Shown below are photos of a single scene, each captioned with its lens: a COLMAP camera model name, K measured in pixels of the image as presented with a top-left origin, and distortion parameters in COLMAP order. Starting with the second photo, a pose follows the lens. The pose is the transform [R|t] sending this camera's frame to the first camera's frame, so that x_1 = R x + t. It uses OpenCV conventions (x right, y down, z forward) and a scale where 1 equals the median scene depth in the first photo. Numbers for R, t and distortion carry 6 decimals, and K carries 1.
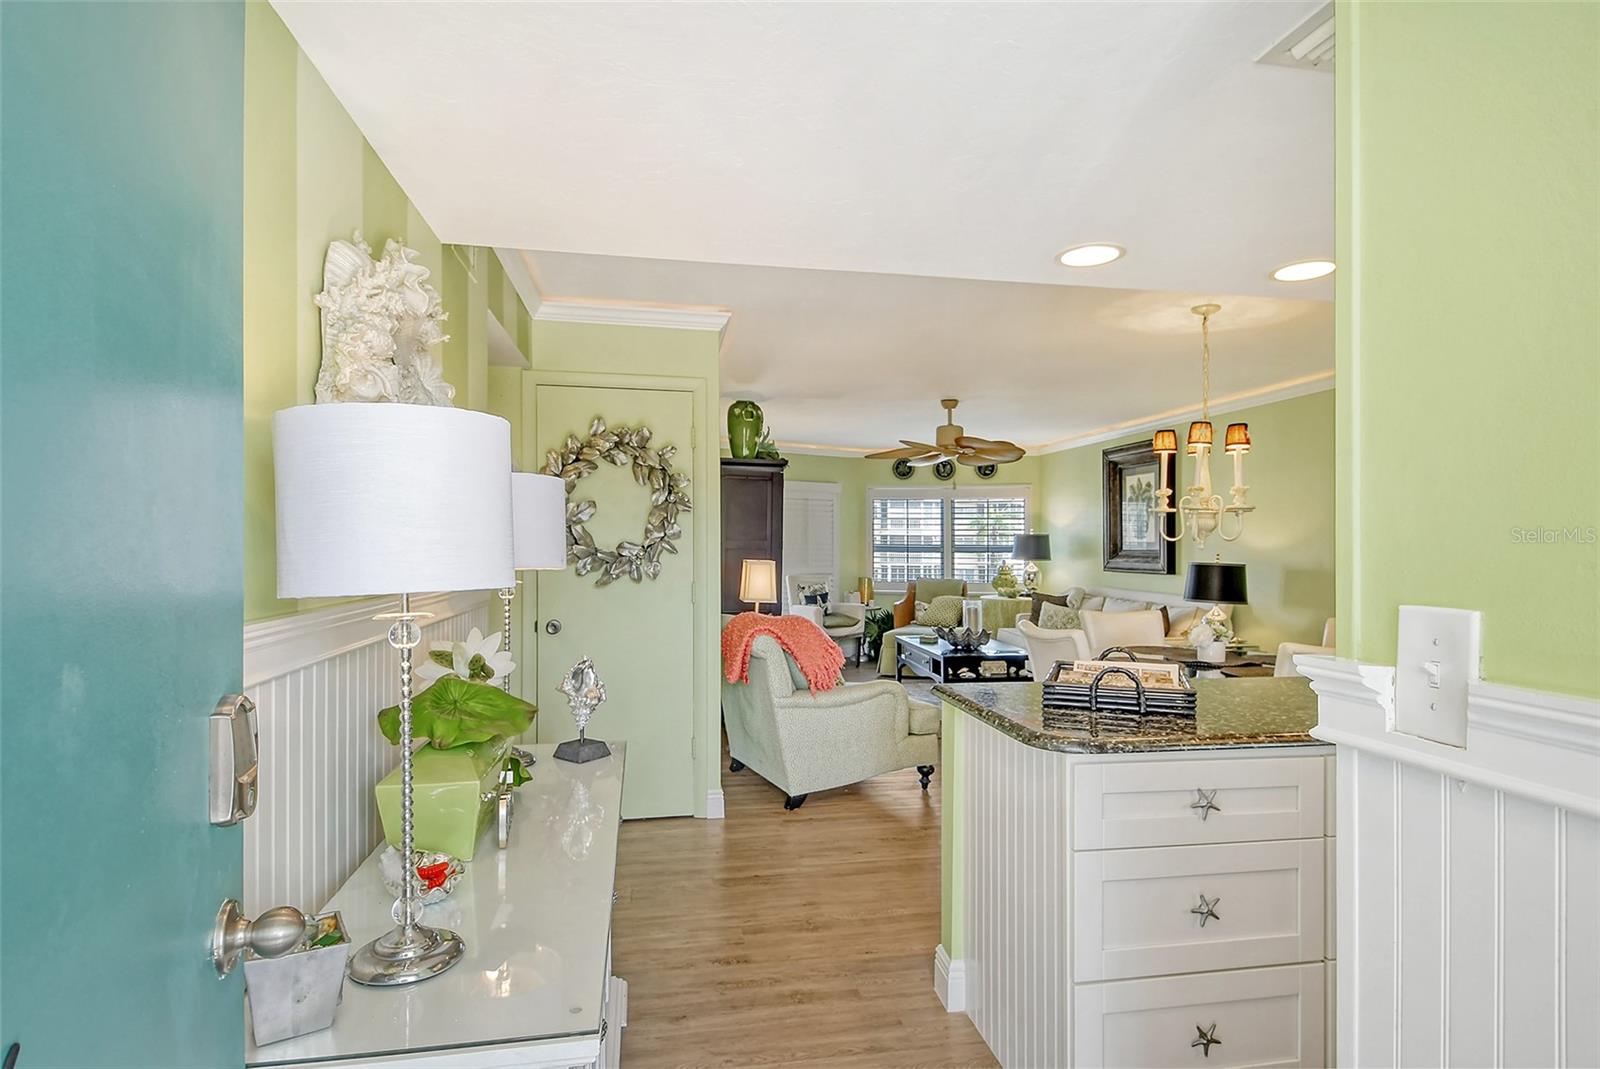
lens RADIAL K [[851.1, 0, 798.8], [0, 851.1, 511.3], [0, 0, 1]] dist [0.024260, -0.030128]
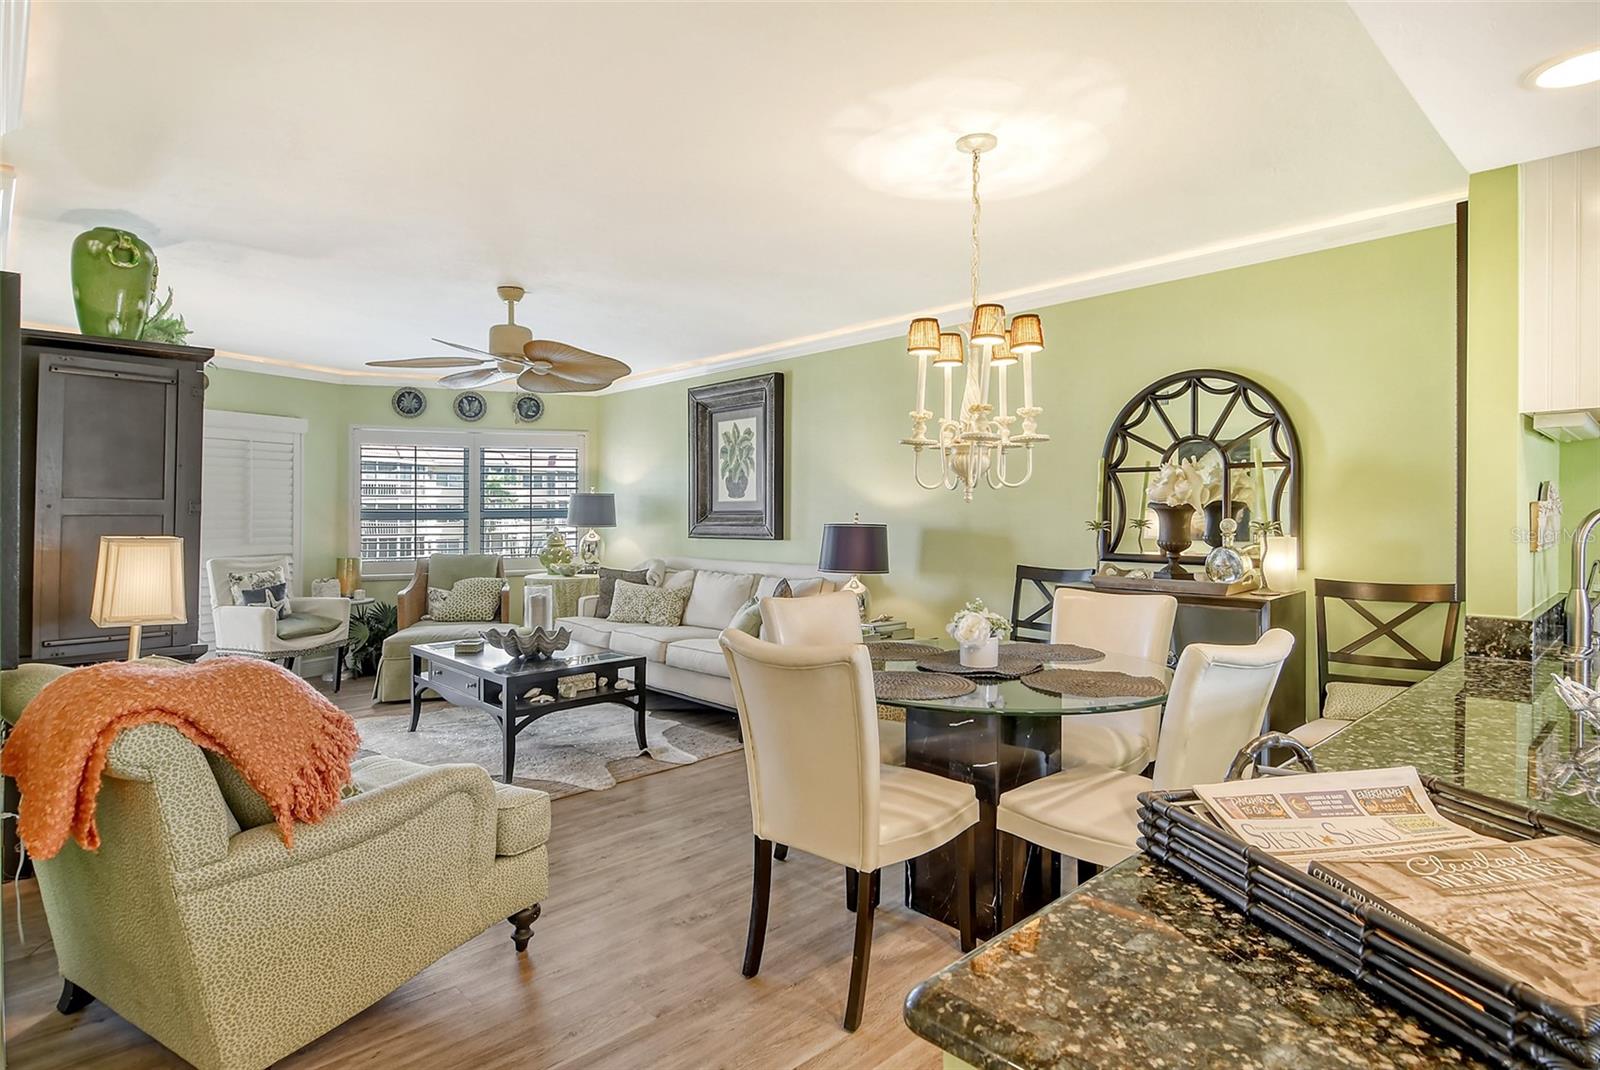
lens RADIAL K [[851.1, 0, 818.5], [0, 851.1, 497.8], [0, 0, 1]] dist [0.024260, -0.030128]
pose [[0.821222, -0.002019, 0.570605, -0.004601], [-0.010757, 0.999761, 0.019020, 0.015087], [-0.570507, -0.021757, 0.821004, 0.265726]]
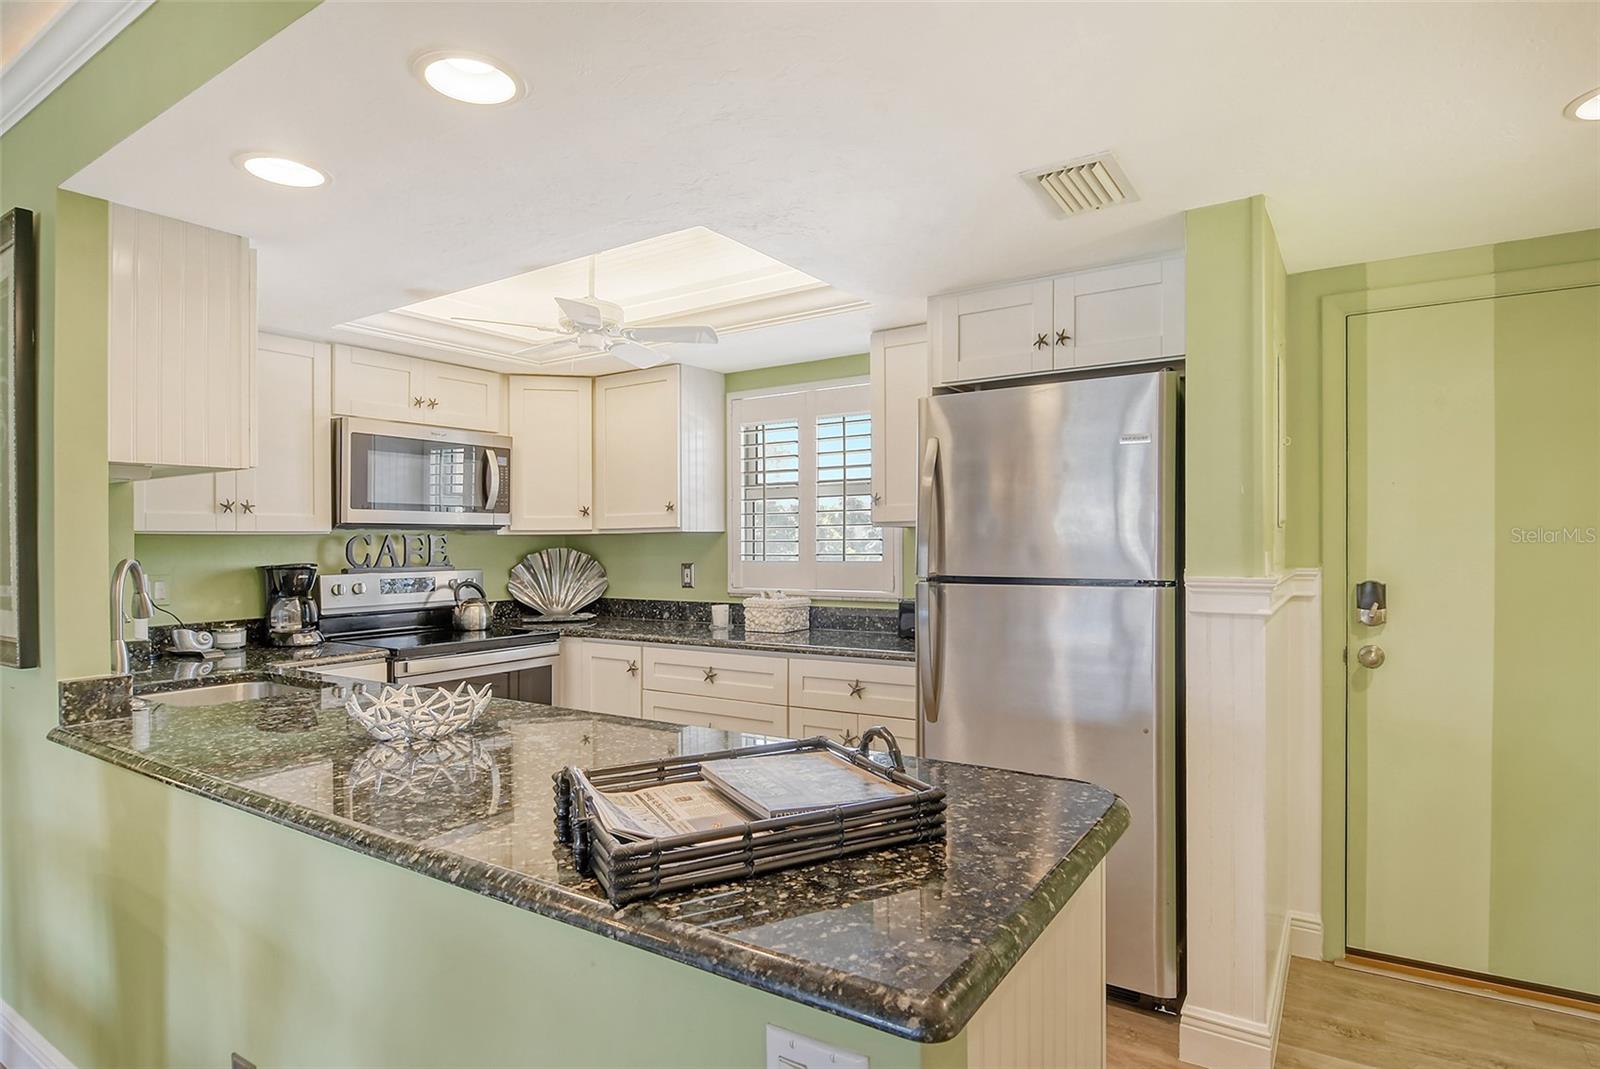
lens RADIAL K [[851.1, 0, 828.1], [0, 851.1, 540.8], [0, 0, 1]] dist [0.024260, -0.030128]
pose [[-0.741959, 0.000692, 0.670445, -0.001952], [-0.018951, 0.999578, -0.022005, 0.016968], [-0.670178, -0.029033, -0.741633, 0.403832]]
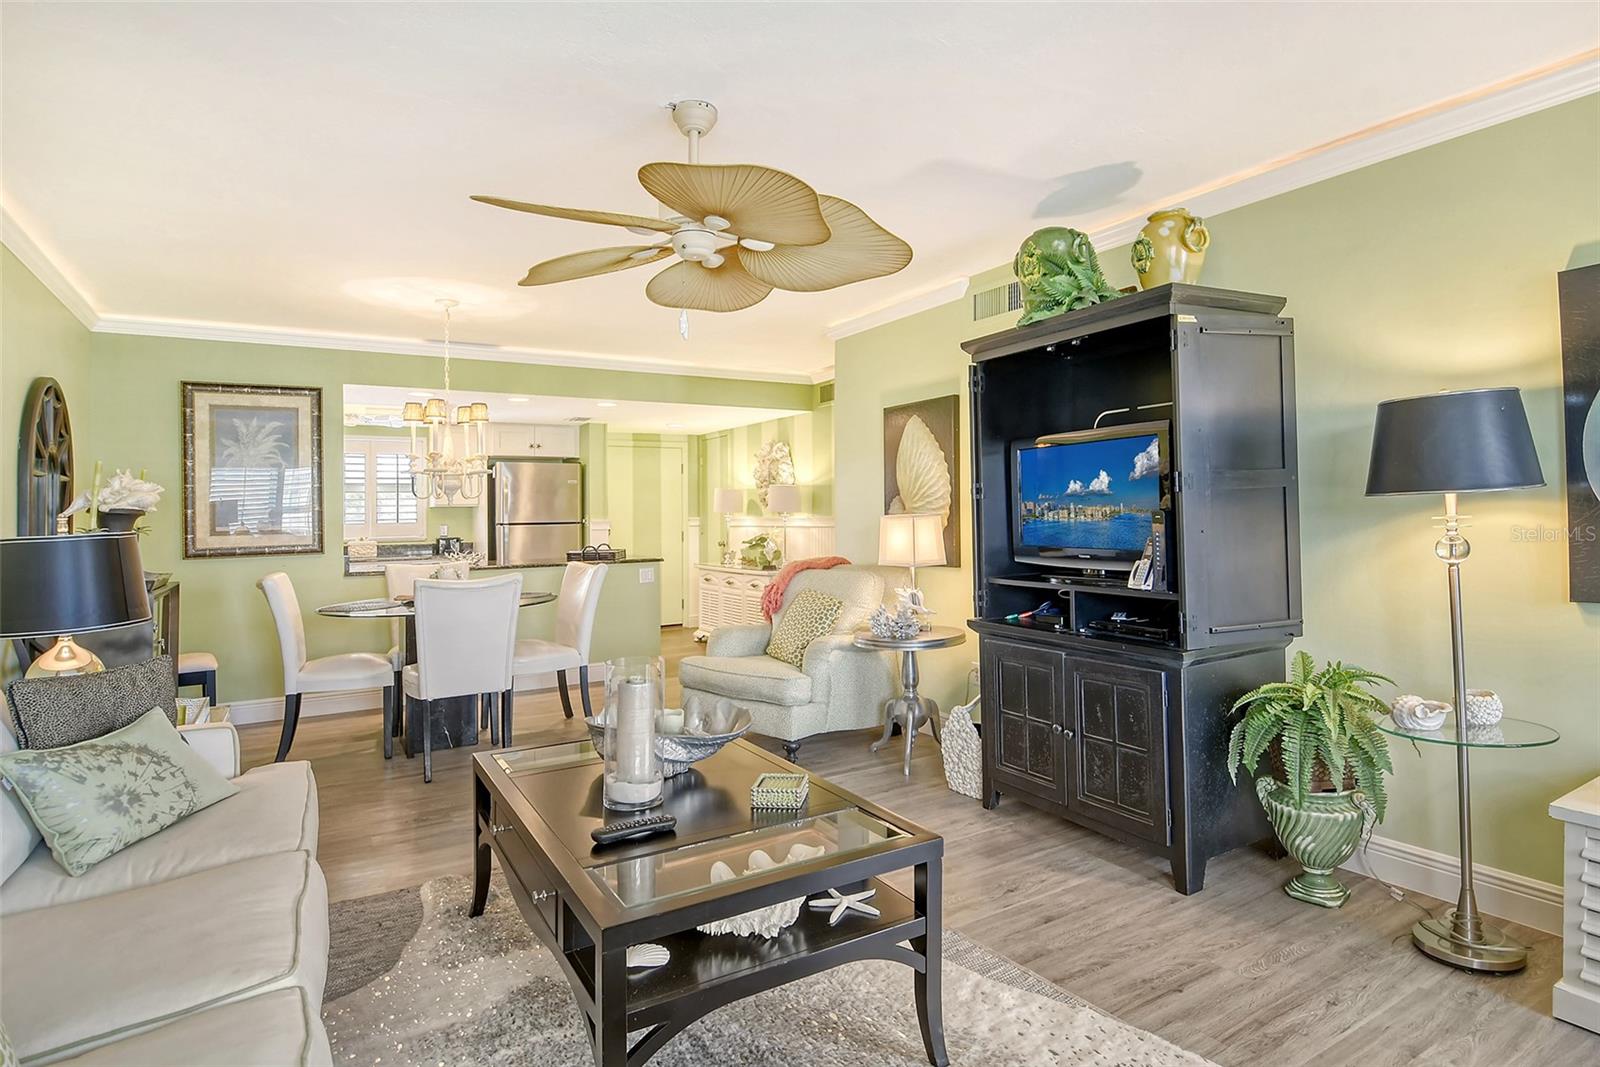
lens RADIAL K [[851.1, 0, 815.9], [0, 851.1, 503.4], [0, 0, 1]] dist [0.024260, -0.030128]
pose [[-0.925349, 0.006324, -0.379062, 0.227152], [0.026989, 0.998423, -0.049226, 0.056806], [0.378153, -0.055781, -0.924061, 1.150413]]
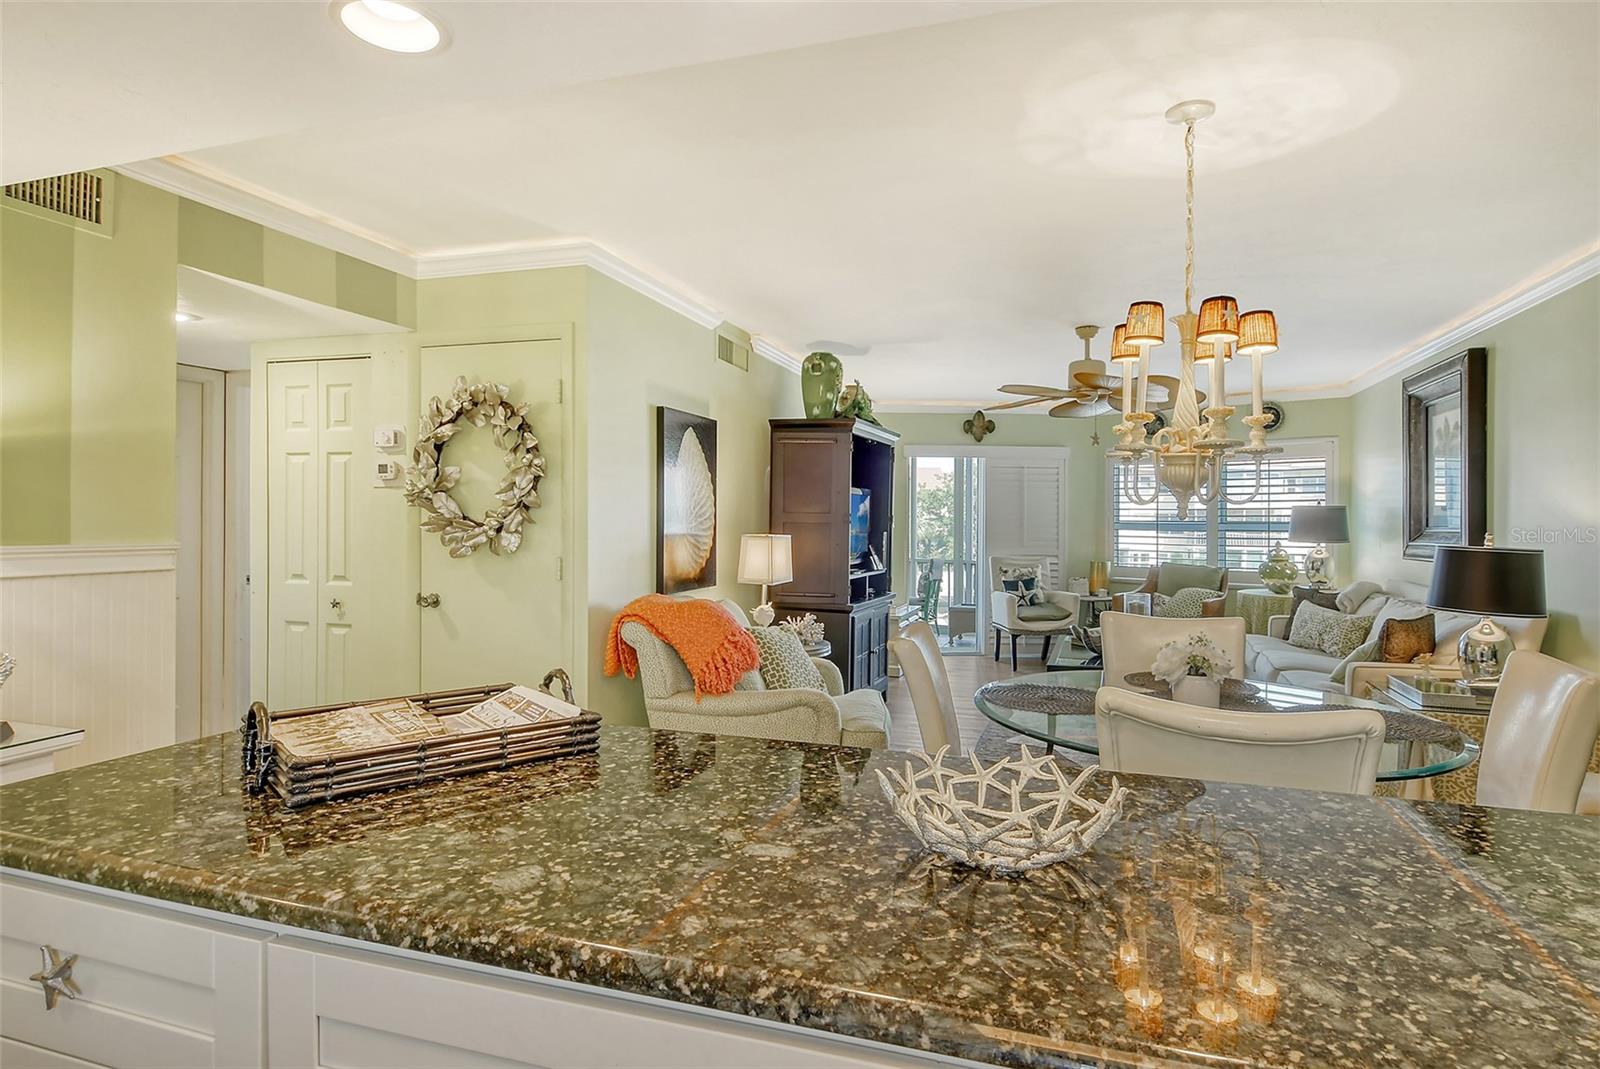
lens RADIAL K [[851.1, 0, 799.4], [0, 851.1, 508.7], [0, 0, 1]] dist [0.024260, -0.030128]
pose [[0.878665, -0.005626, -0.477406, 0.263621], [0.015183, 0.999754, 0.016164, 0.012151], [0.477197, -0.021452, 0.878534, 0.180454]]
